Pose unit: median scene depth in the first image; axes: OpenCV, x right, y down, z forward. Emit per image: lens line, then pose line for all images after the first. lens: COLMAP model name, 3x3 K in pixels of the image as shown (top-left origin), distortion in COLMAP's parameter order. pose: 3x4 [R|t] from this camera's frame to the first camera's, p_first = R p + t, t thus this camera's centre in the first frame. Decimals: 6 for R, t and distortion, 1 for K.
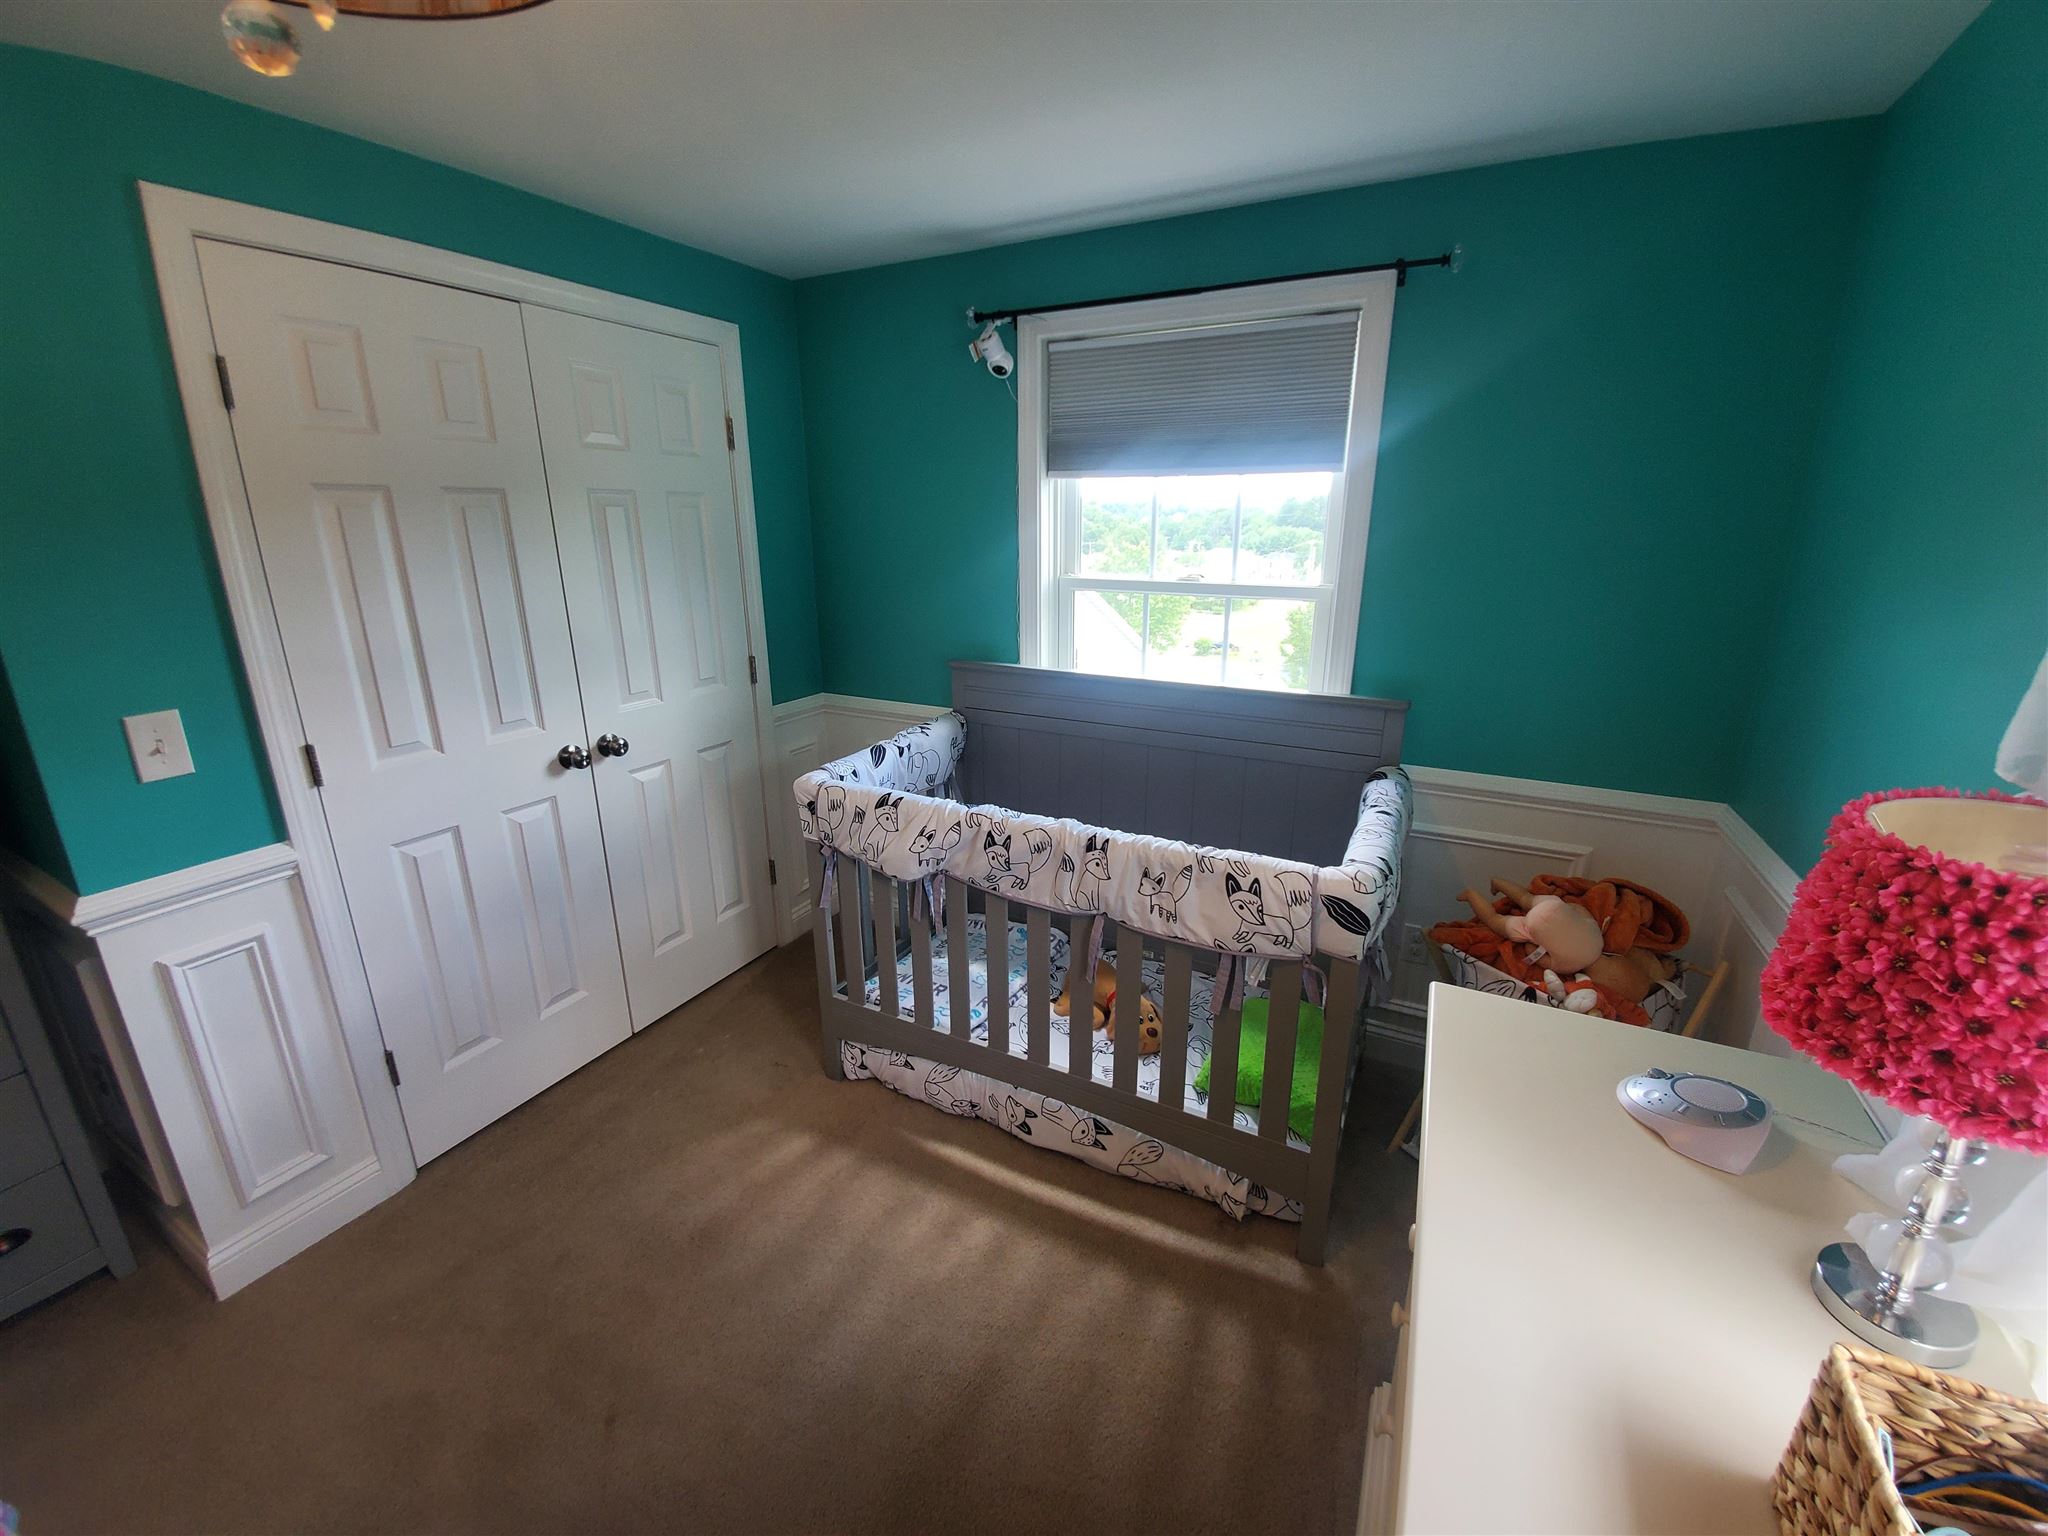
lens RADIAL K [[819.8, 0, 1018.3], [0, 819.8, 760.0], [0, 0, 1]] dist [-0.002884, -0.008904]
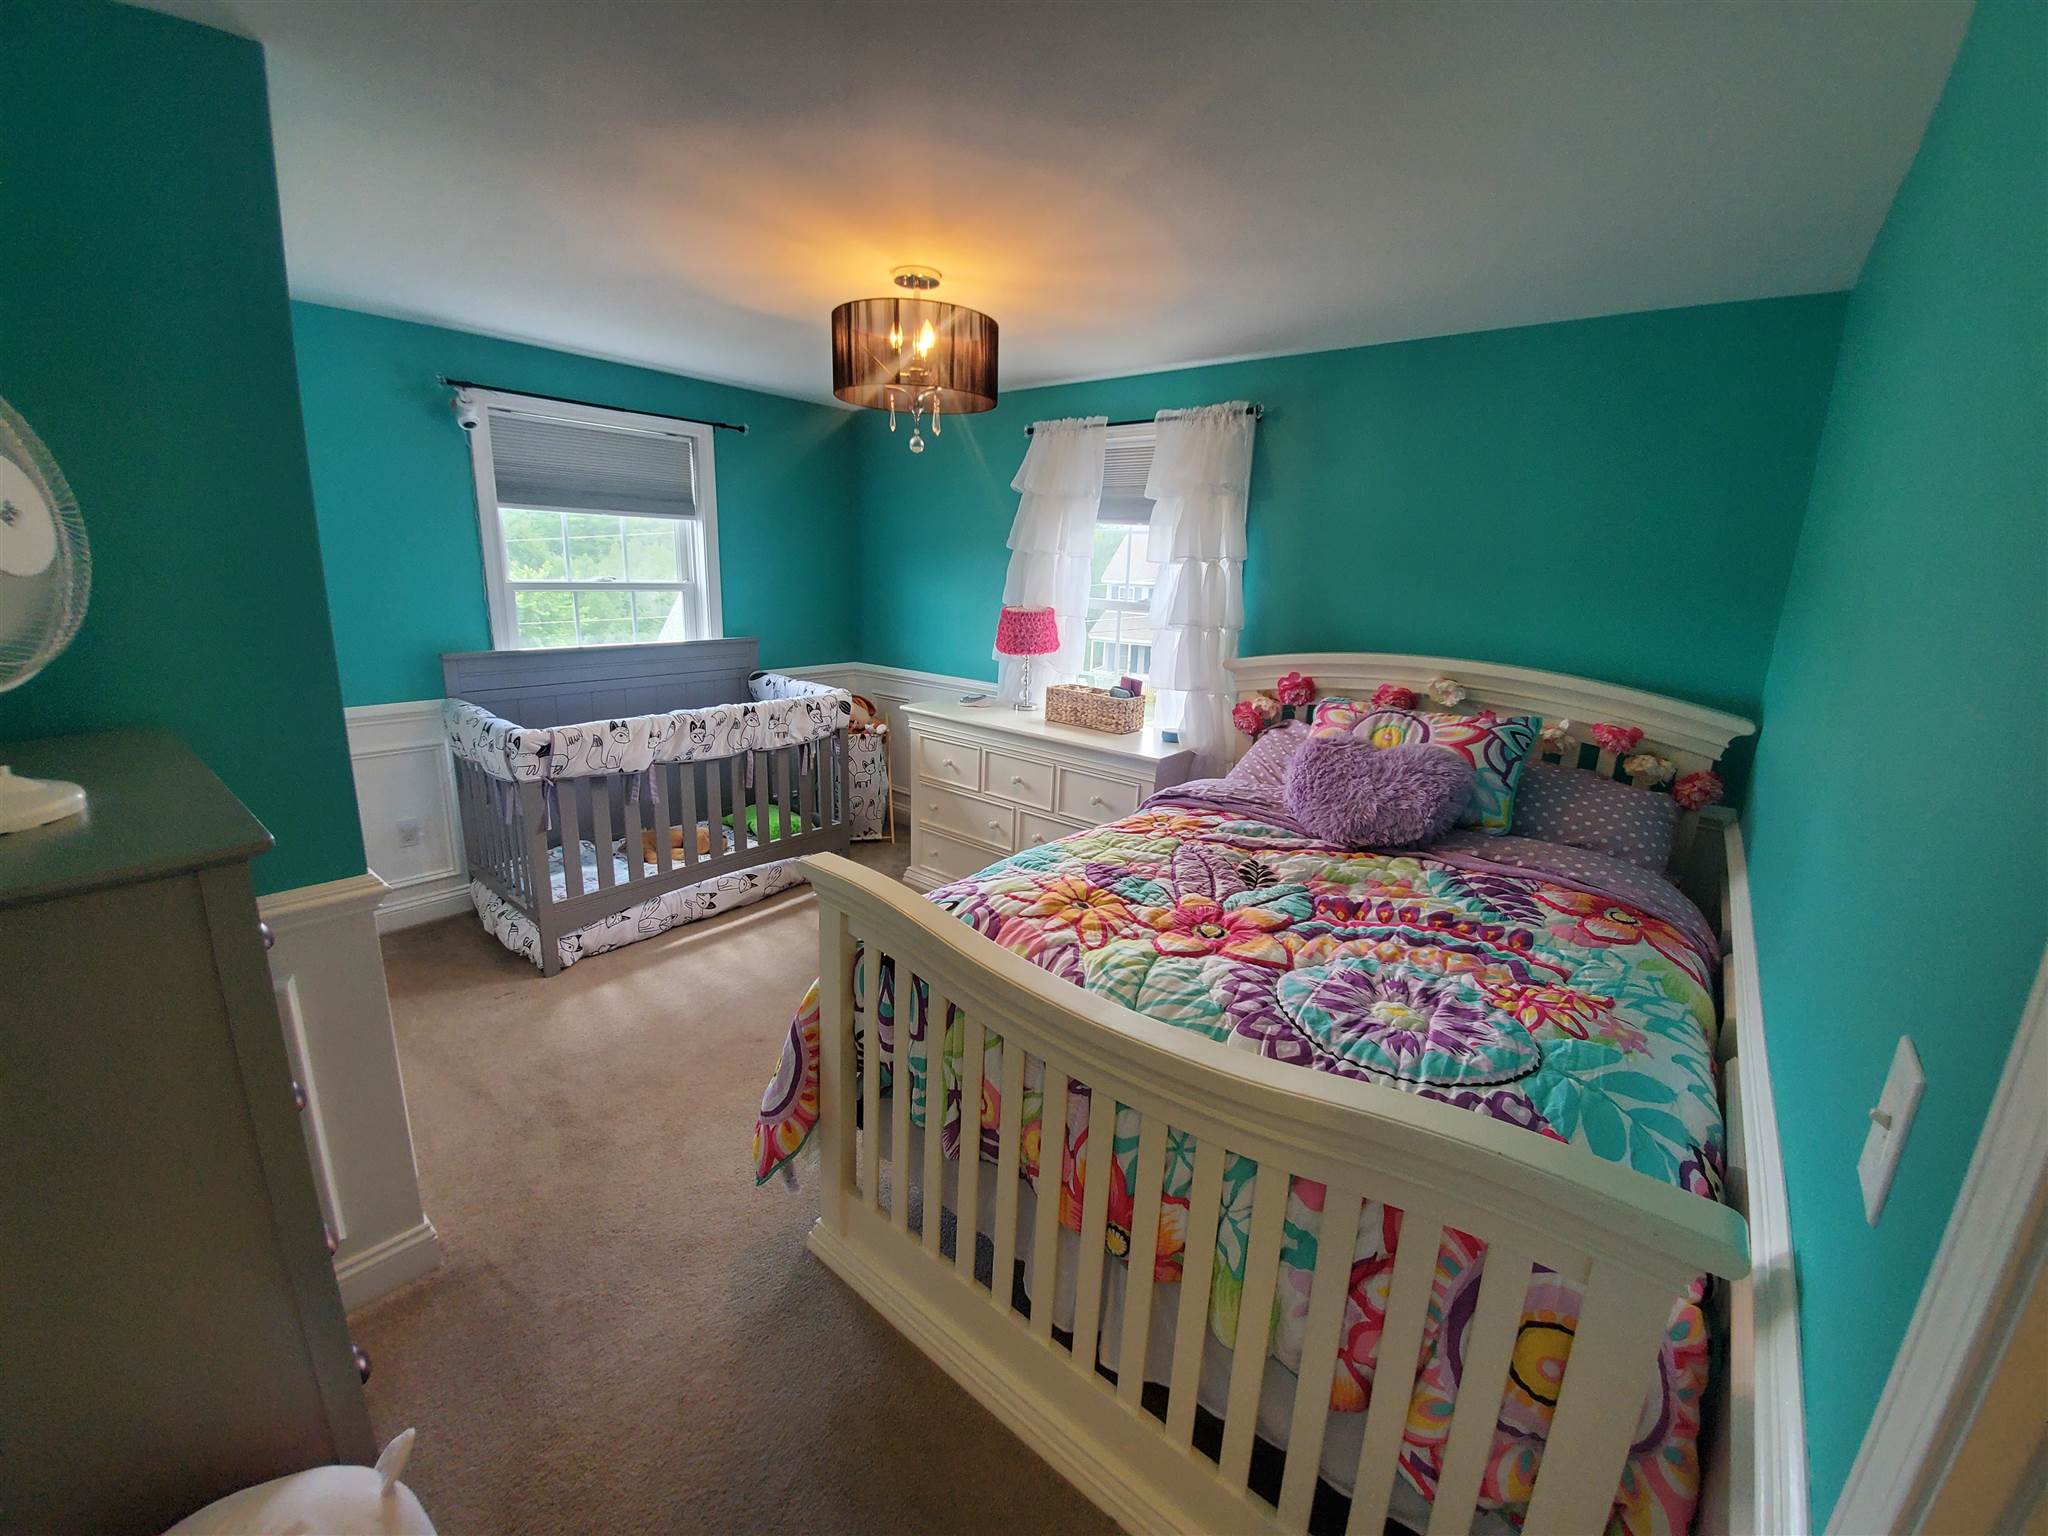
lens RADIAL K [[819.8, 0, 1015.0], [0, 819.8, 764.3], [0, 0, 1]] dist [-0.002884, -0.008904]
pose [[0.223155, -0.226001, 0.948222, -1.550335], [0.243420, 0.954854, 0.170295, 0.044729], [-0.943901, 0.192814, 0.268093, -0.099790]]
